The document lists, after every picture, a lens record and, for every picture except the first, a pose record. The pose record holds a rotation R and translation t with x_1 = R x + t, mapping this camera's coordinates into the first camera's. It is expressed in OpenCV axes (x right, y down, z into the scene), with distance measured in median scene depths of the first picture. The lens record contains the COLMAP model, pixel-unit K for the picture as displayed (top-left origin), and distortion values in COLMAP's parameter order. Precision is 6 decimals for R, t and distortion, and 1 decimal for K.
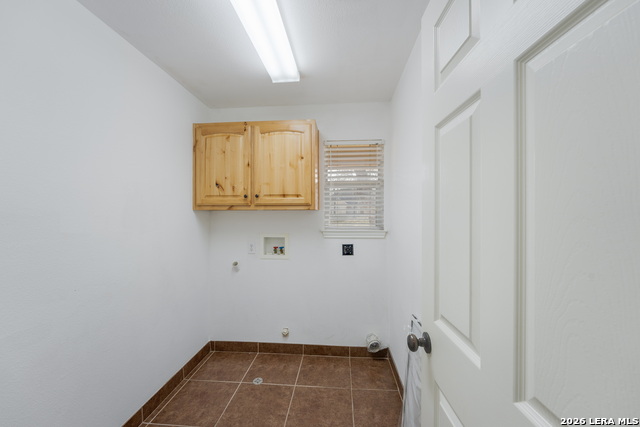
lens RADIAL K [[258.7, 0, 318.1], [0, 258.7, 212.4], [0, 0, 1]] dist [-0.012603, 0.001116]
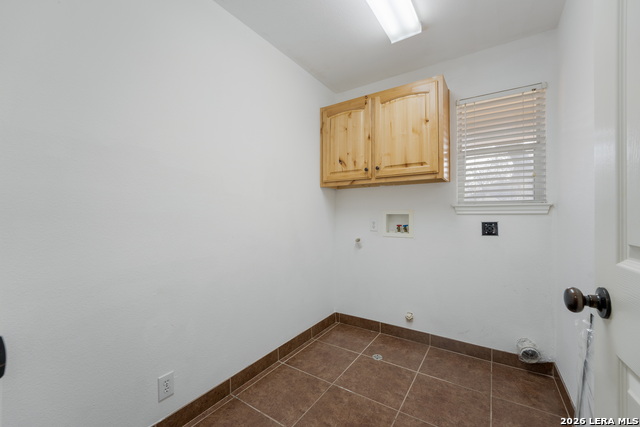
lens RADIAL K [[258.7, 0, 317.2], [0, 258.7, 215.5], [0, 0, 1]] dist [-0.012603, 0.001116]
pose [[0.871858, 0.000653, -0.489759, 0.042977], [-0.000600, 1.000000, 0.000264, 0.113908], [0.489759, 0.000064, 0.871858, 0.035270]]
